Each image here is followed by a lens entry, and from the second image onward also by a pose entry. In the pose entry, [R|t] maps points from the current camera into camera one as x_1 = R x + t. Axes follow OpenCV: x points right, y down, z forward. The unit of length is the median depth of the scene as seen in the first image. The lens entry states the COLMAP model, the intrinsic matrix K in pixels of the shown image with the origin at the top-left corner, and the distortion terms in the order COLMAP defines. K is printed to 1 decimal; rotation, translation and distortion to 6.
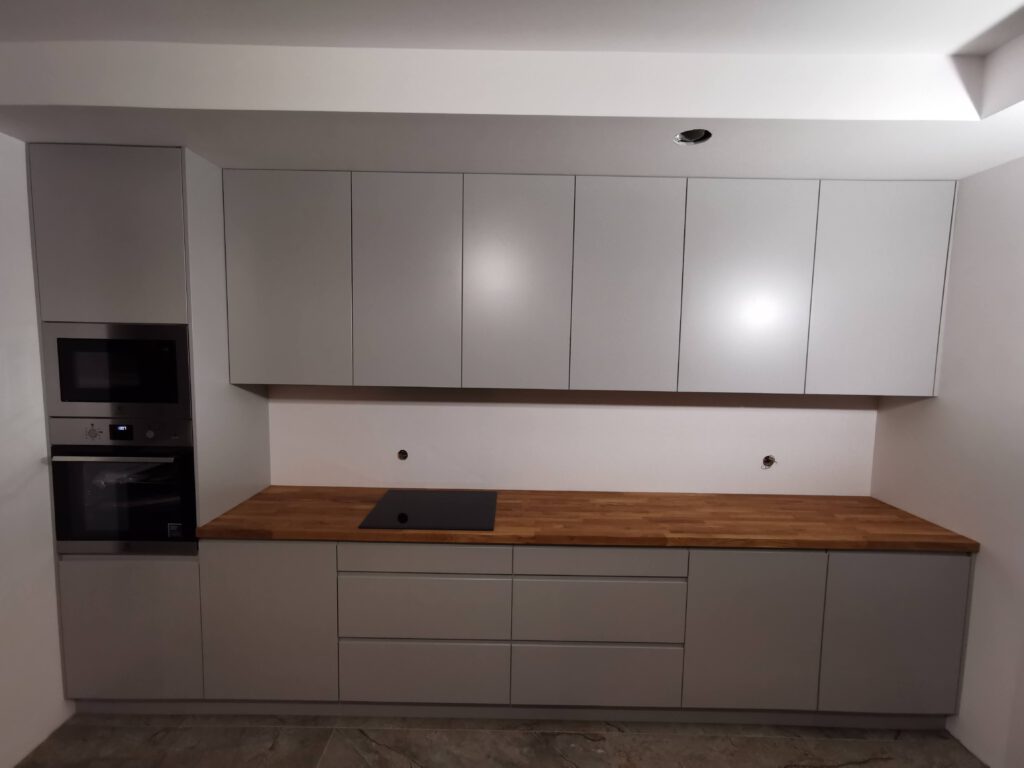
lens RADIAL K [[470.0, 0, 510.9], [0, 470.0, 383.2], [0, 0, 1]] dist [-0.009848, 0.011544]
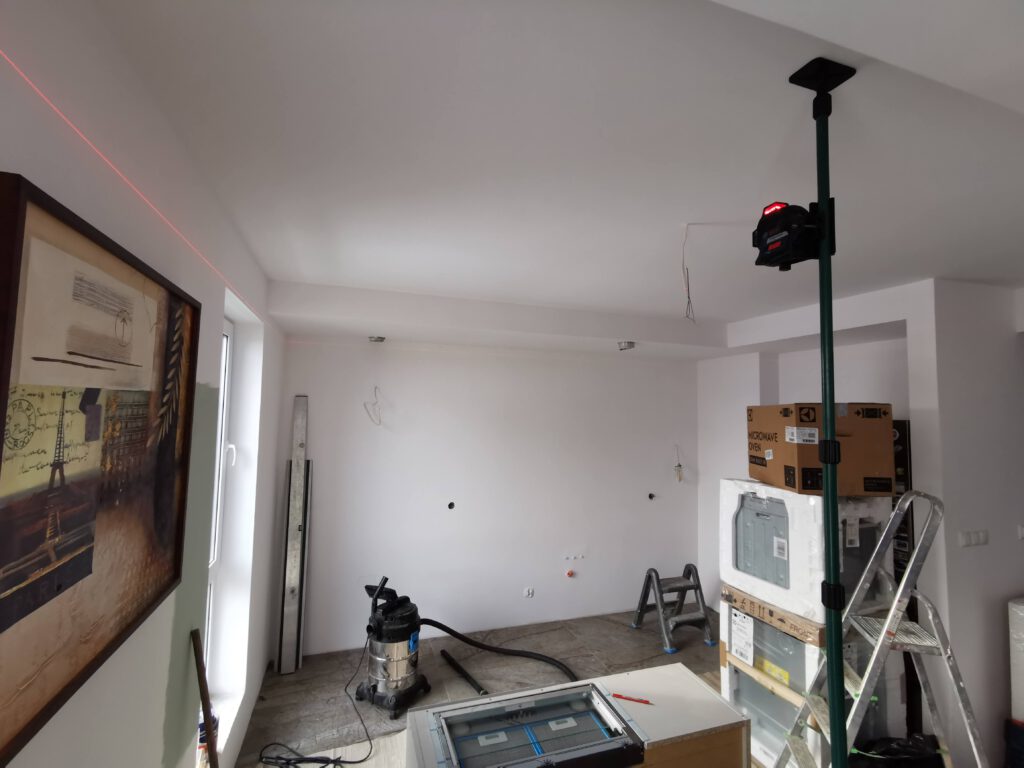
lens RADIAL K [[470.0, 0, 508.3], [0, 470.0, 386.4], [0, 0, 1]] dist [-0.009848, 0.011544]
pose [[0.946031, 0.019288, 0.323503, -0.705003], [0.024195, 0.991238, -0.129853, -0.040463], [-0.323173, 0.130672, 0.937275, -0.714463]]
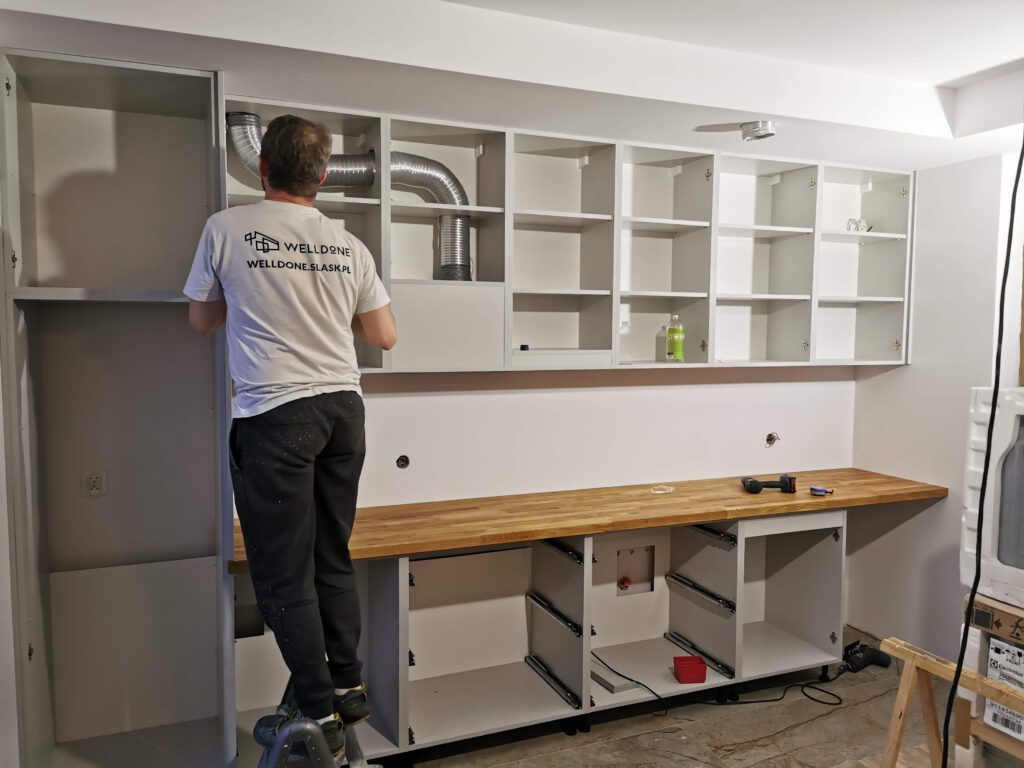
lens RADIAL K [[791.6, 0, 506.6], [0, 791.6, 380.4], [0, 0, 1]] dist [0.057805, -0.077960]
pose [[0.920353, -0.038999, 0.389140, -0.731366], [0.041784, 0.999126, 0.001308, 0.027957], [-0.388851, 0.015056, 0.921178, -0.375157]]
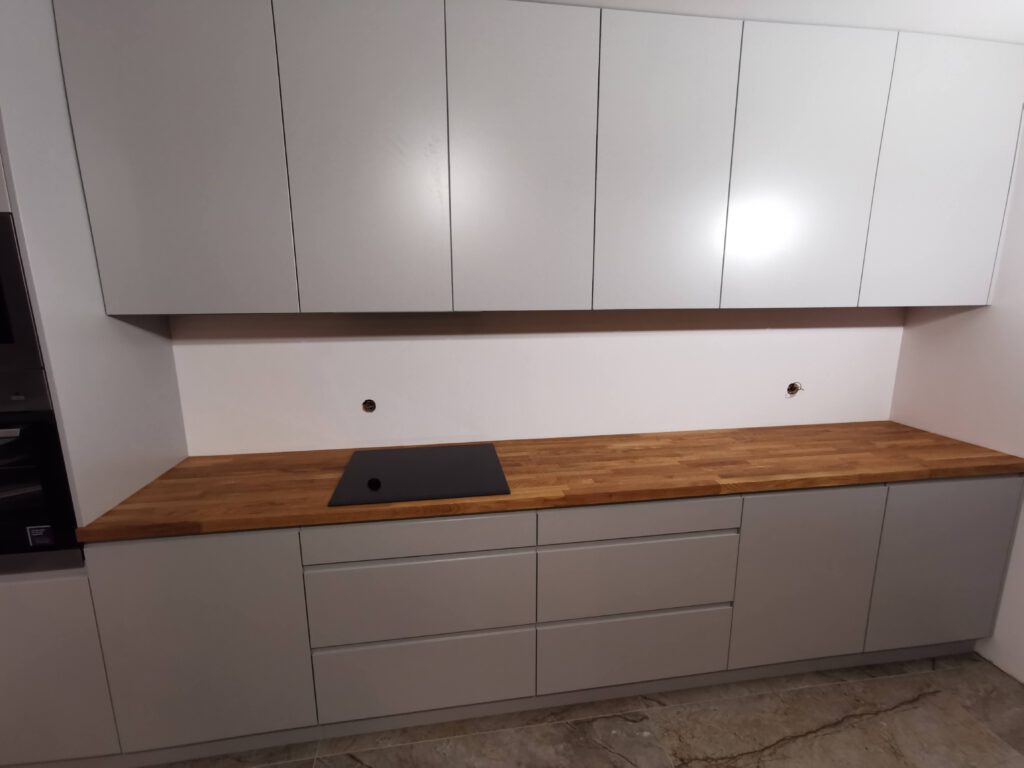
lens RADIAL K [[470.0, 0, 509.9], [0, 470.0, 383.4], [0, 0, 1]] dist [-0.009848, 0.011544]
pose [[0.987864, -0.051550, 0.146518, -0.140846], [0.035133, 0.993029, 0.112509, 0.045818], [-0.151296, -0.105997, 0.982789, 0.257631]]
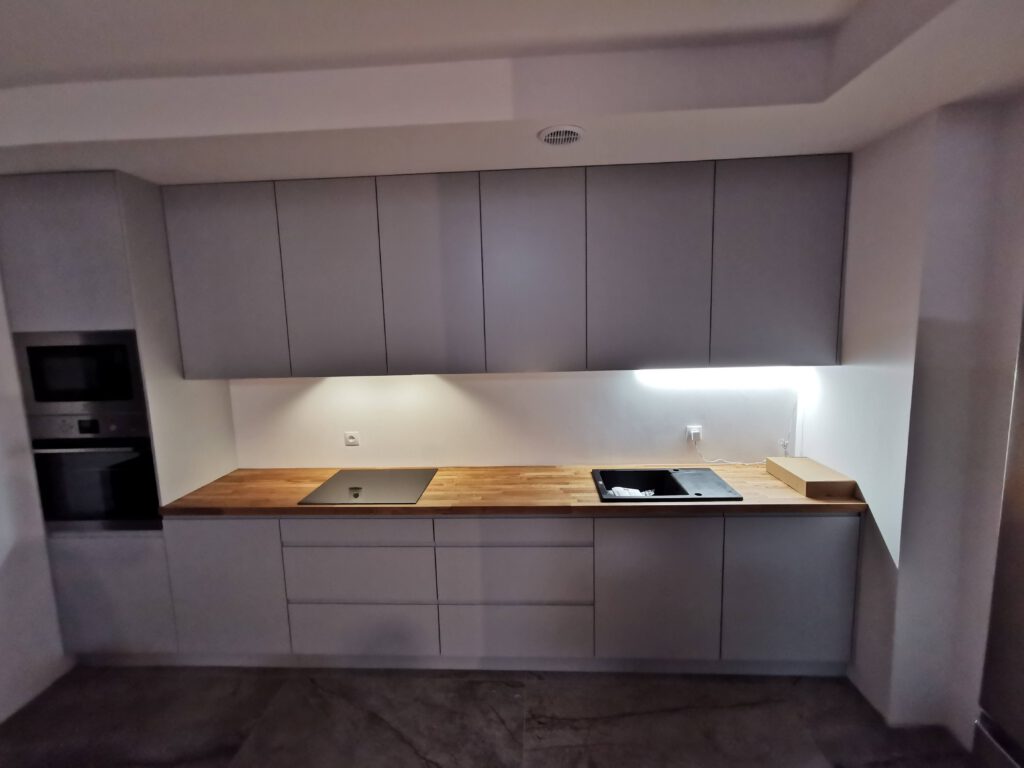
lens RADIAL K [[470.0, 0, 508.8], [0, 470.0, 380.9], [0, 0, 1]] dist [-0.009848, 0.011544]
pose [[0.997604, -0.038346, -0.057579, 0.253410], [0.040772, 0.998304, 0.041563, -0.012074], [0.055888, -0.043811, 0.997475, -0.079779]]
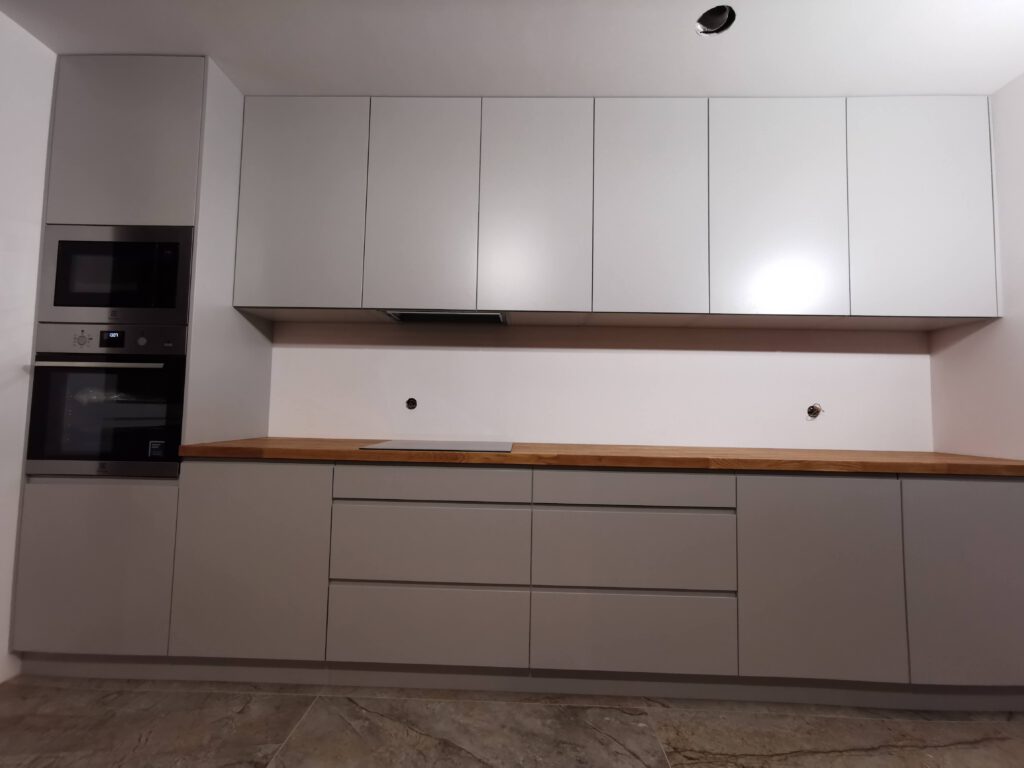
lens RADIAL K [[470.0, 0, 509.9], [0, 470.0, 383.3], [0, 0, 1]] dist [-0.009848, 0.011544]
pose [[0.999680, 0.001474, -0.025254, -0.015900], [-0.005204, 0.988936, -0.148254, 0.311914], [0.024756, 0.148338, 0.988627, 0.106122]]
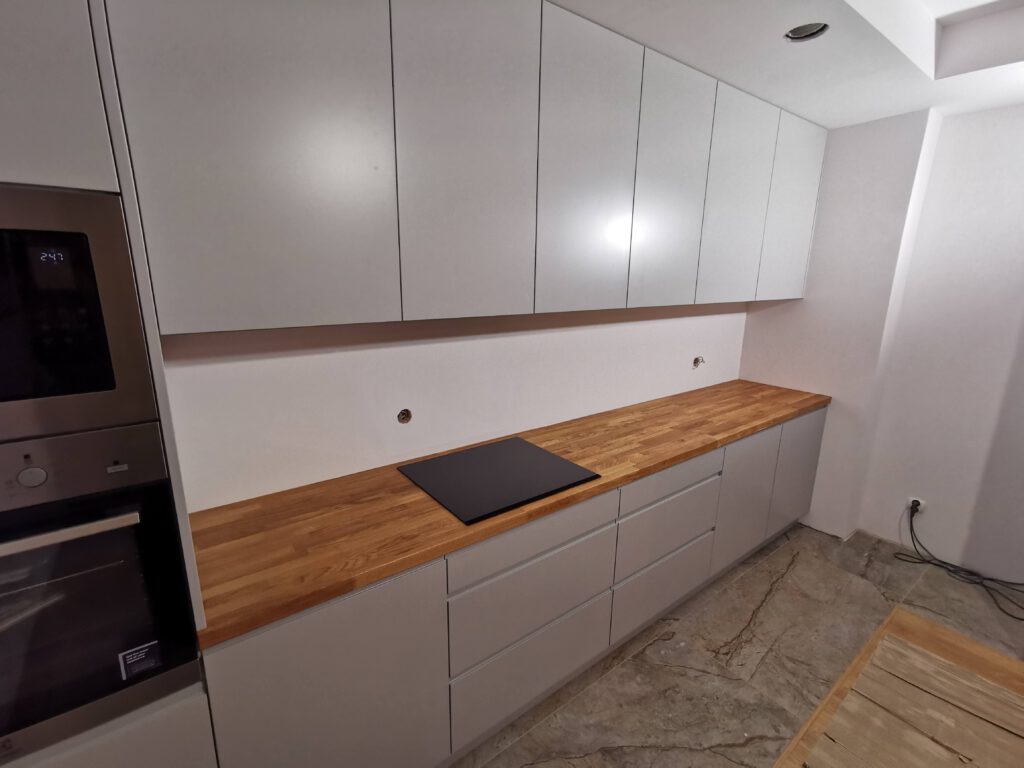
lens RADIAL K [[470.0, 0, 510.9], [0, 470.0, 382.7], [0, 0, 1]] dist [-0.009848, 0.011544]
pose [[0.796681, -0.148240, 0.585938, -0.641304], [0.054065, 0.983048, 0.175197, -0.016351], [-0.601977, -0.107897, 0.791190, 0.432256]]
